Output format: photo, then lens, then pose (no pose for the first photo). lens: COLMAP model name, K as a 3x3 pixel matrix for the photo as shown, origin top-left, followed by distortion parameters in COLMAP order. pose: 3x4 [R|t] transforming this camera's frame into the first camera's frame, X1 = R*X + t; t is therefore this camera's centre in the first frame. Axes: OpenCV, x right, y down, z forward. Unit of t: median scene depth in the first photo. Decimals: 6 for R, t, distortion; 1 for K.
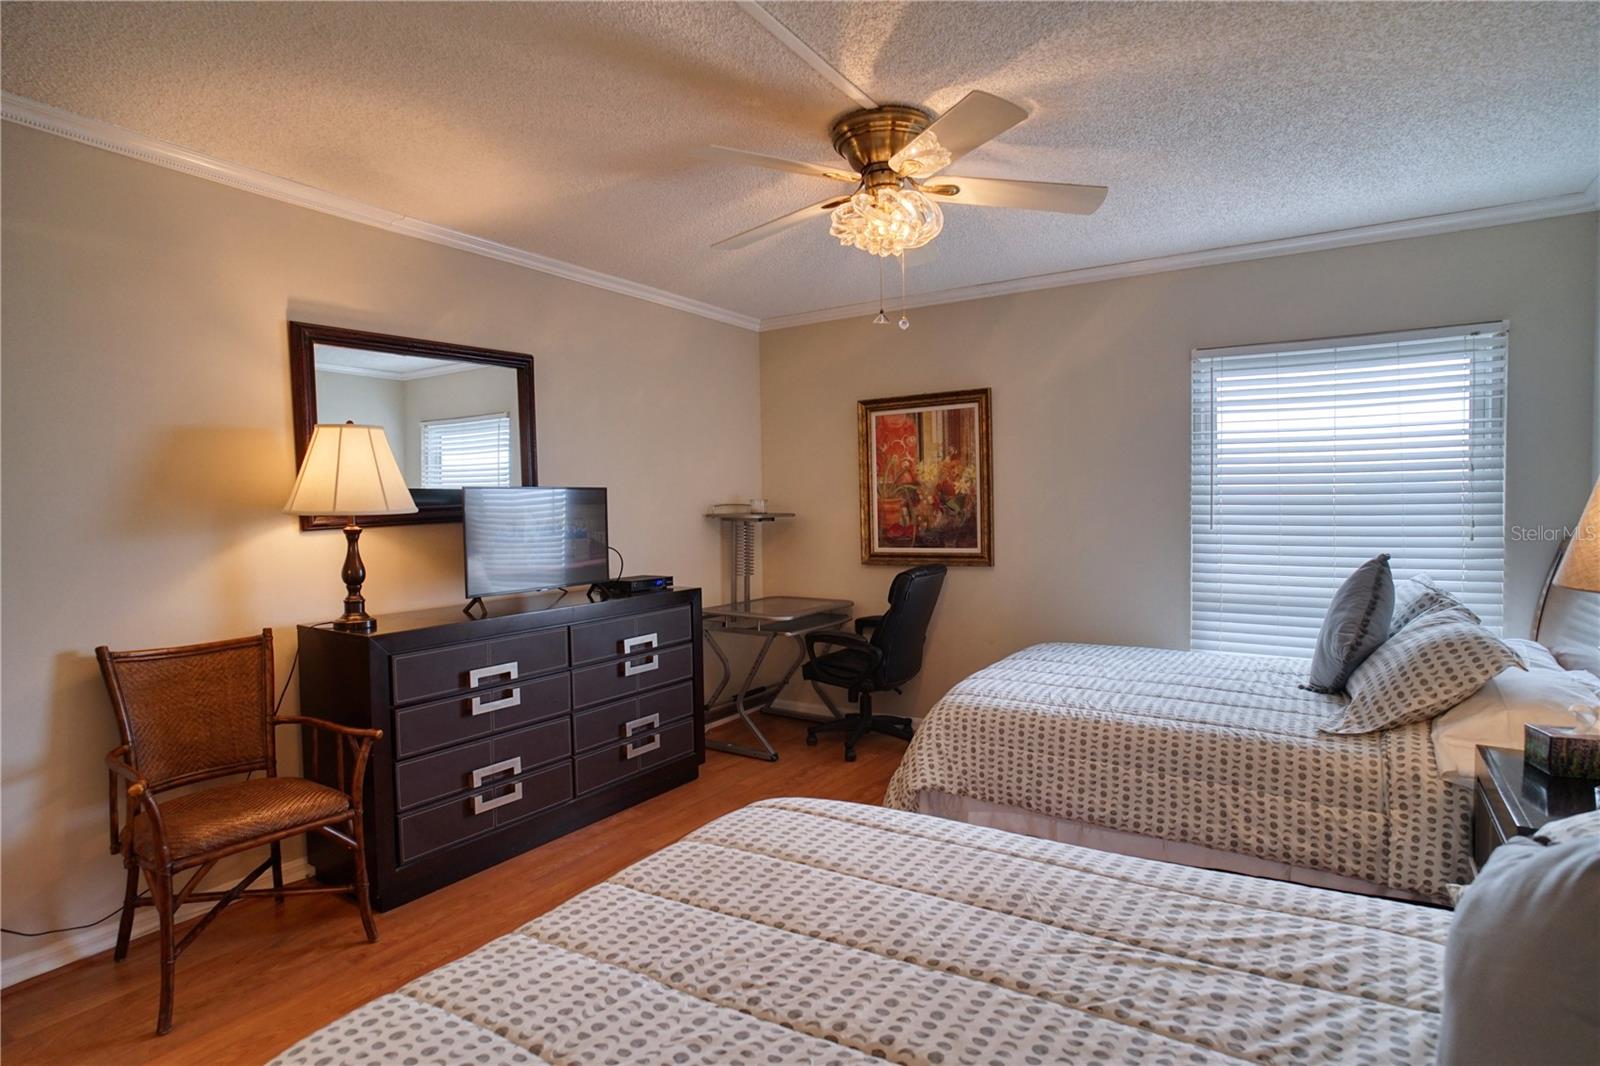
lens RADIAL K [[828.7, 0, 805.9], [0, 828.7, 529.5], [0, 0, 1]] dist [-0.052403, 0.027655]
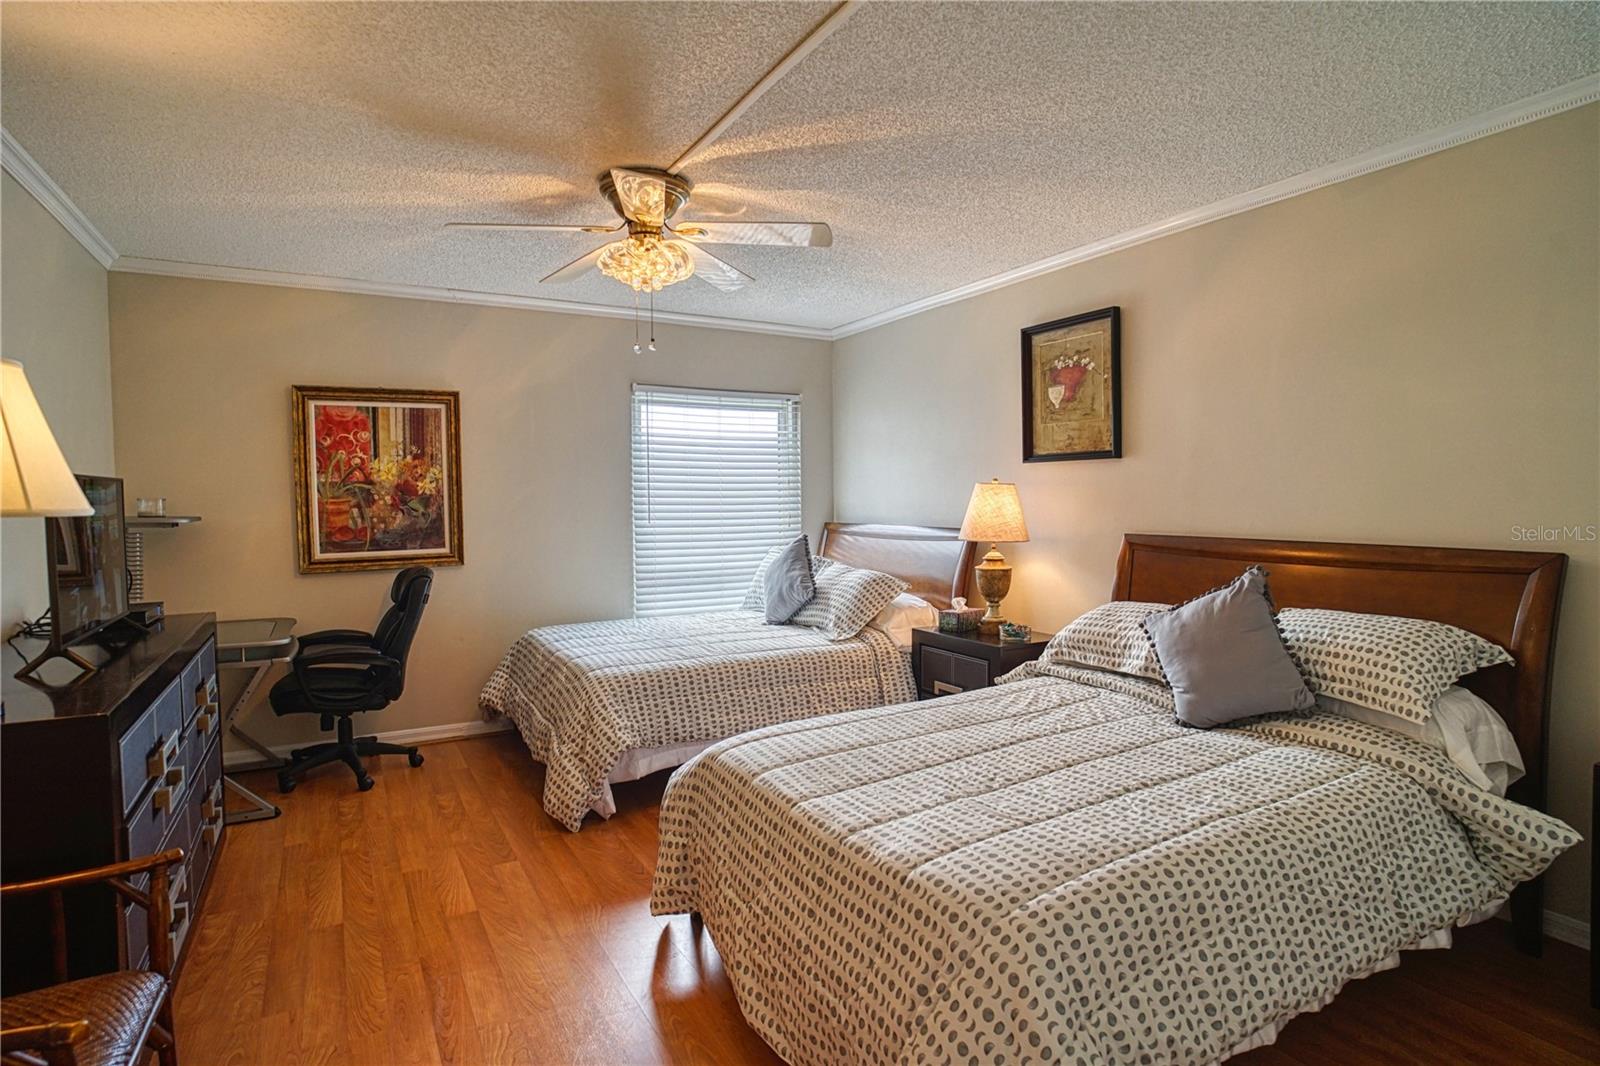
lens RADIAL K [[828.7, 0, 805.9], [0, 828.7, 529.5], [0, 0, 1]] dist [-0.052403, 0.027655]
pose [[0.460978, -0.022931, 0.887115, -0.478053], [0.028328, 0.999537, 0.011116, 0.000985], [-0.886959, 0.020006, 0.461414, 0.145250]]
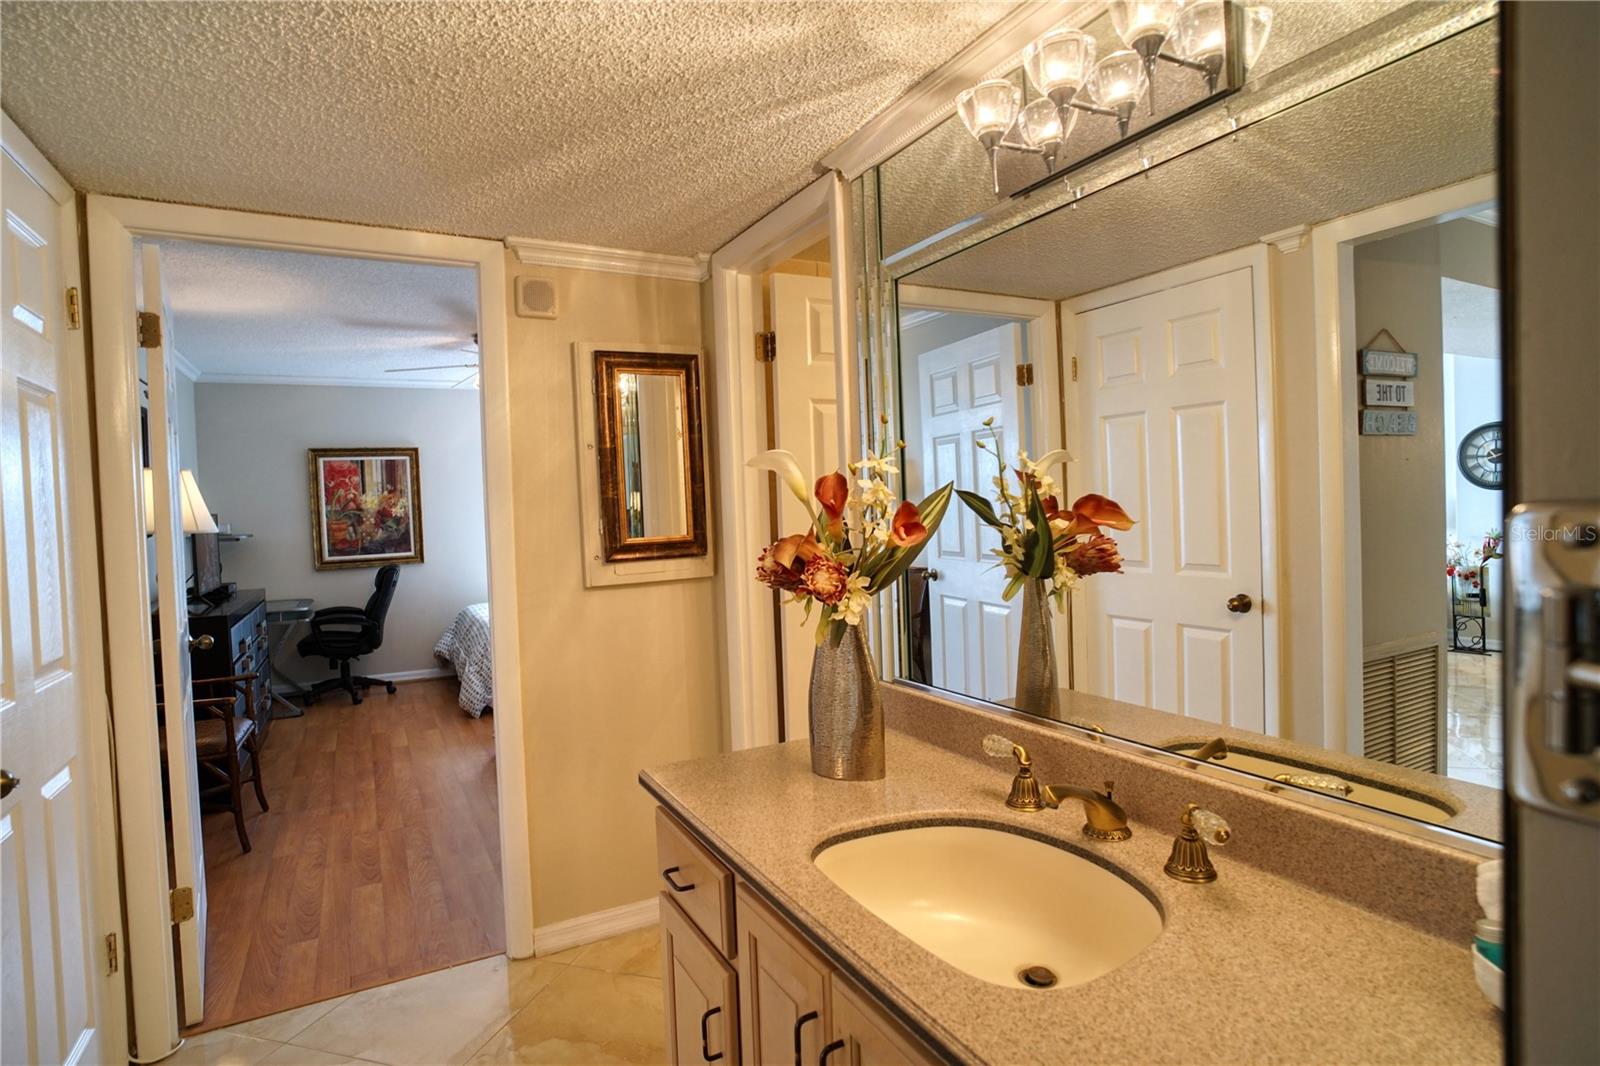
lens RADIAL K [[828.7, 0, 805.9], [0, 828.7, 529.5], [0, 0, 1]] dist [-0.052403, 0.027655]
pose [[0.484745, -0.025784, 0.874275, -0.752341], [0.051865, 0.998654, 0.000696, 0.017581], [-0.873116, 0.045007, 0.485430, -0.360897]]
